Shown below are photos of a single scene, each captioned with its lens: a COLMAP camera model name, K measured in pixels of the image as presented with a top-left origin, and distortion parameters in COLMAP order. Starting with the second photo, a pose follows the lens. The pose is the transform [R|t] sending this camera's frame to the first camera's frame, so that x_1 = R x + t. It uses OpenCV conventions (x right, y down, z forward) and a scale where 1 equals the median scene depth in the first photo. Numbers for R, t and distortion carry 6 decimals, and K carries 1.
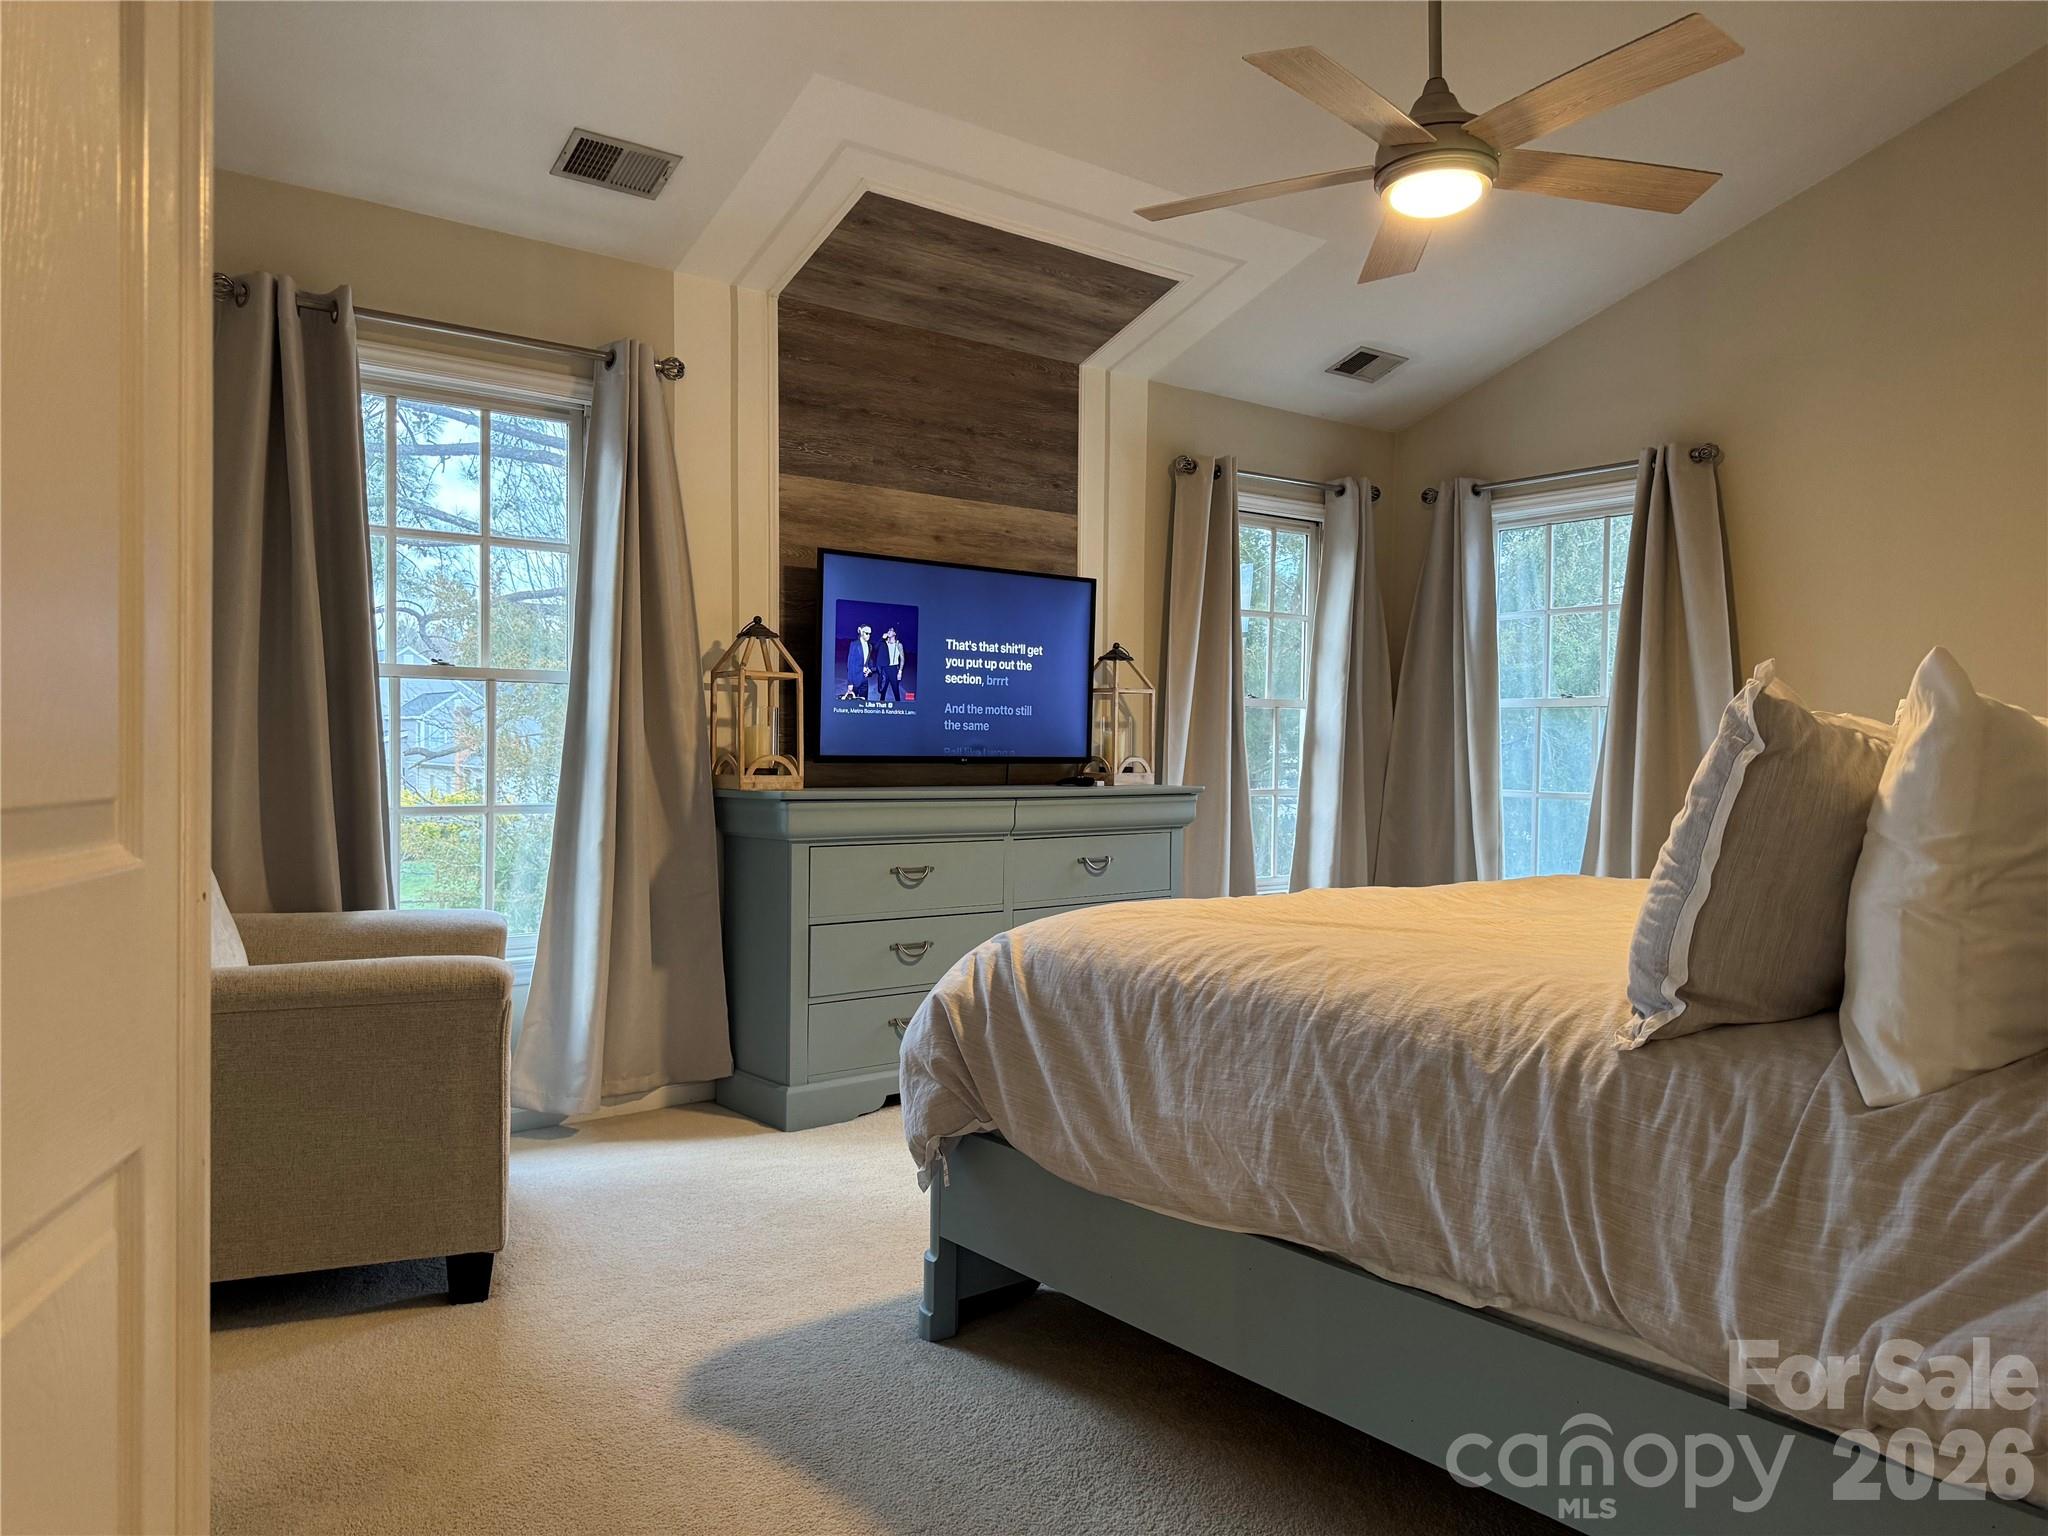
lens RADIAL K [[1447.9, 0, 1024.0], [0, 1447.9, 768.0], [0, 0, 1]] dist [0.183207, -0.000928]
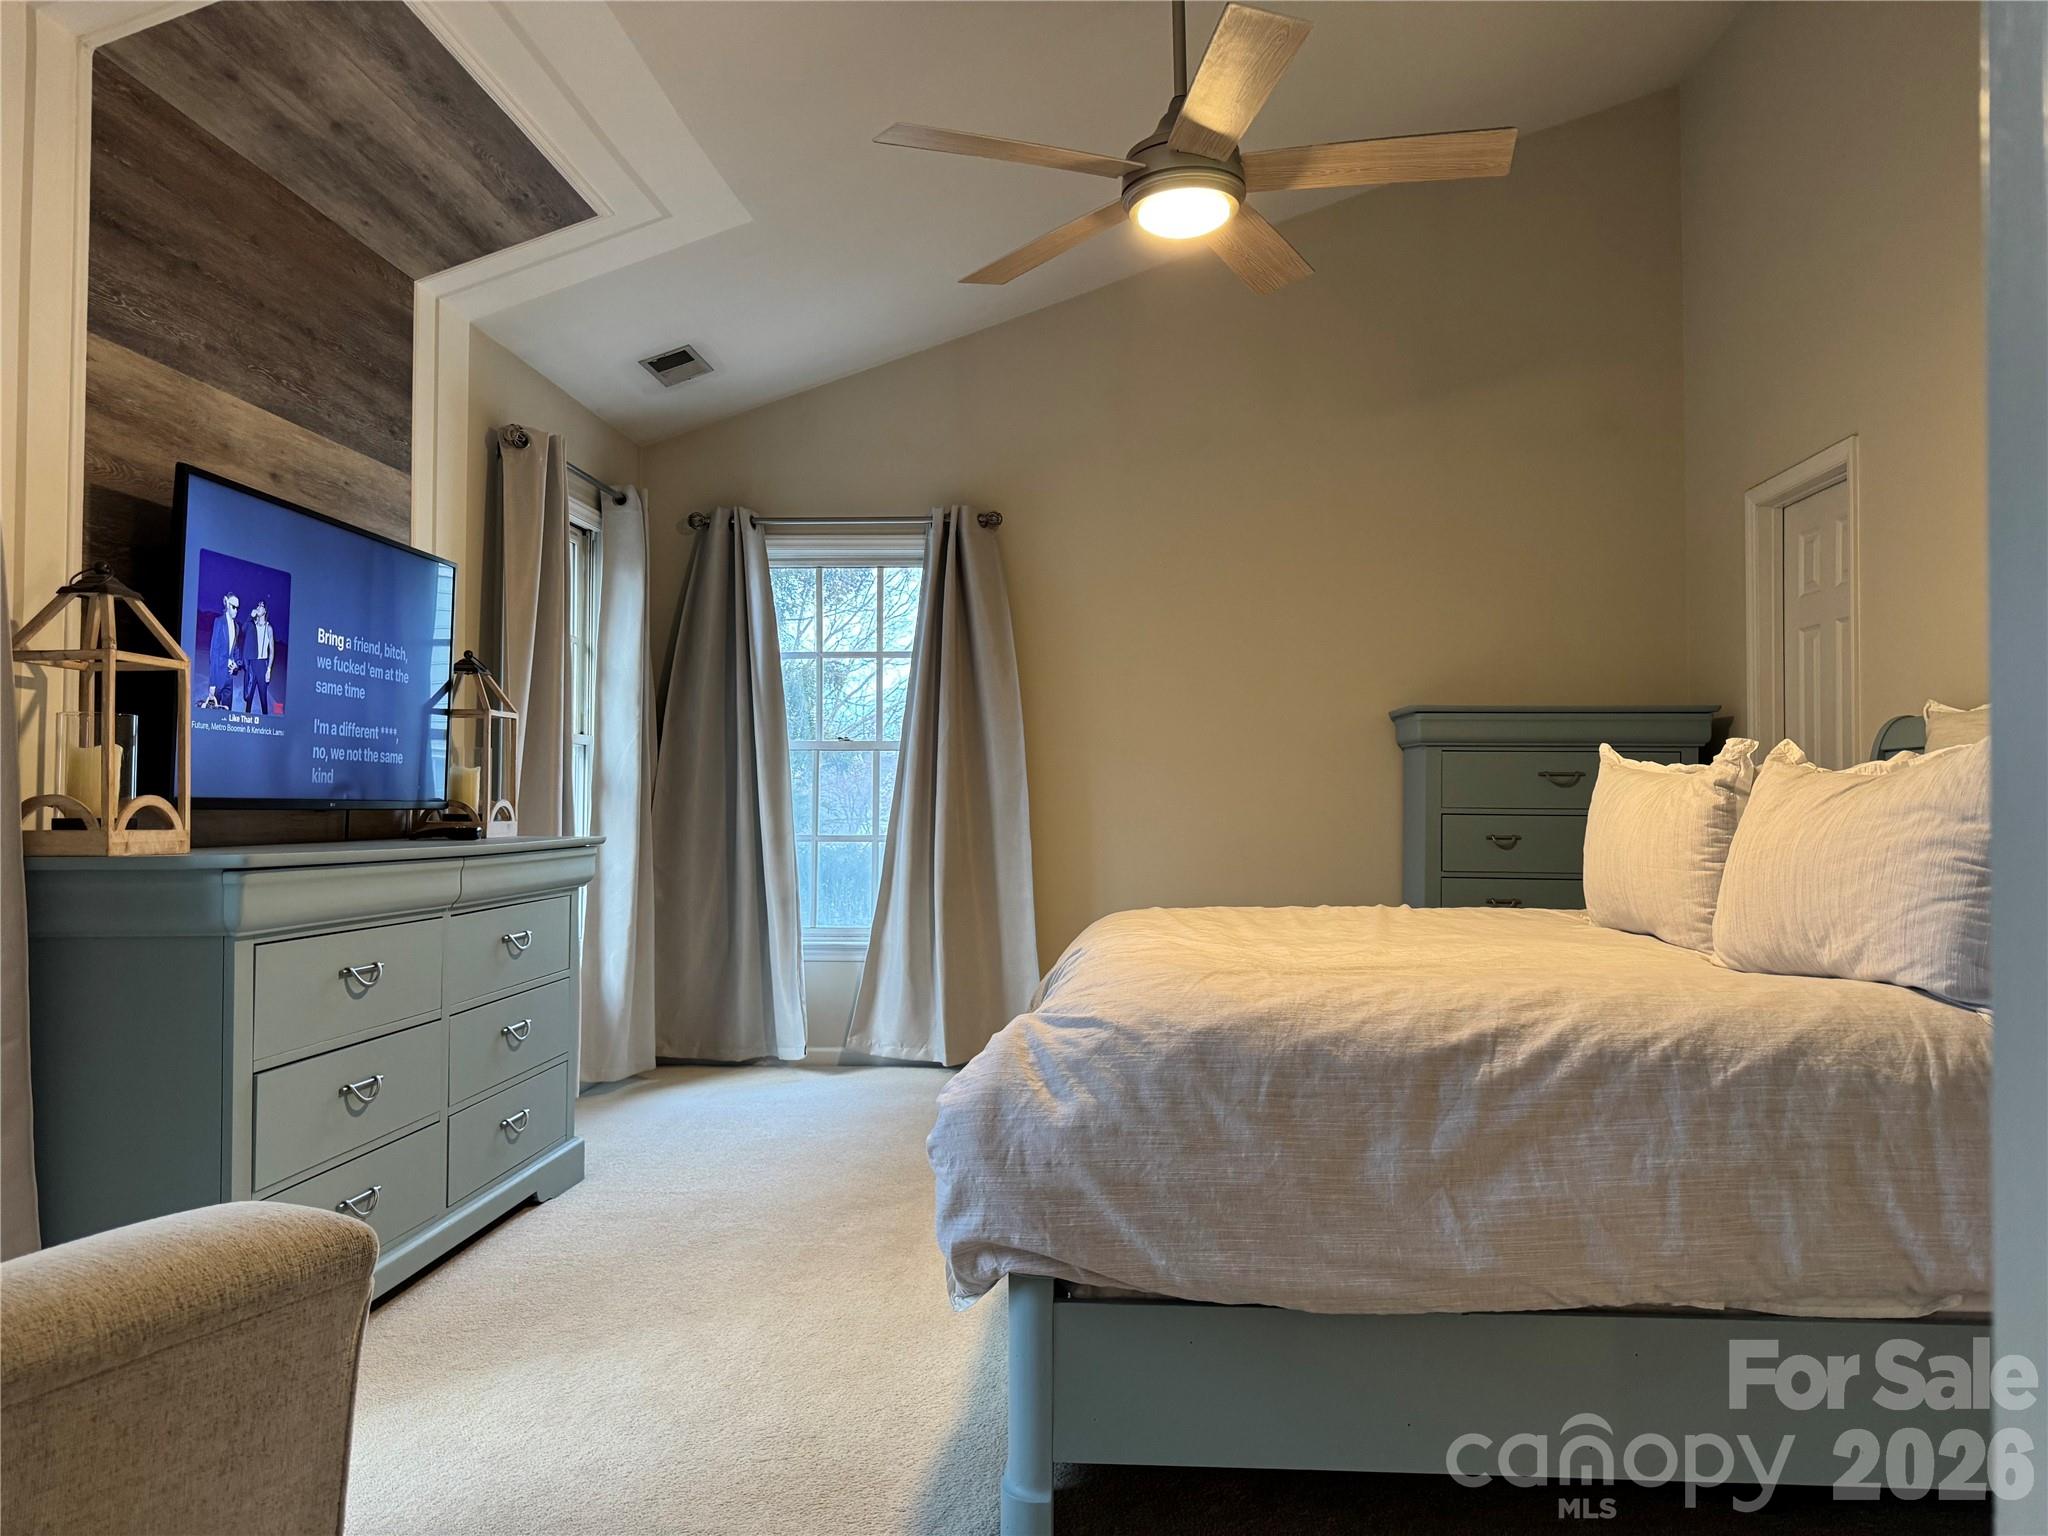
lens RADIAL K [[1483.9, 0, 1024.0], [0, 1483.9, 768.0], [0, 0, 1]] dist [0.011575, -0.002552]
pose [[0.680222, 0.013322, 0.732885, -0.339442], [0.016861, 0.999286, -0.033814, 0.005891], [-0.732813, 0.035358, 0.679511, 0.294180]]
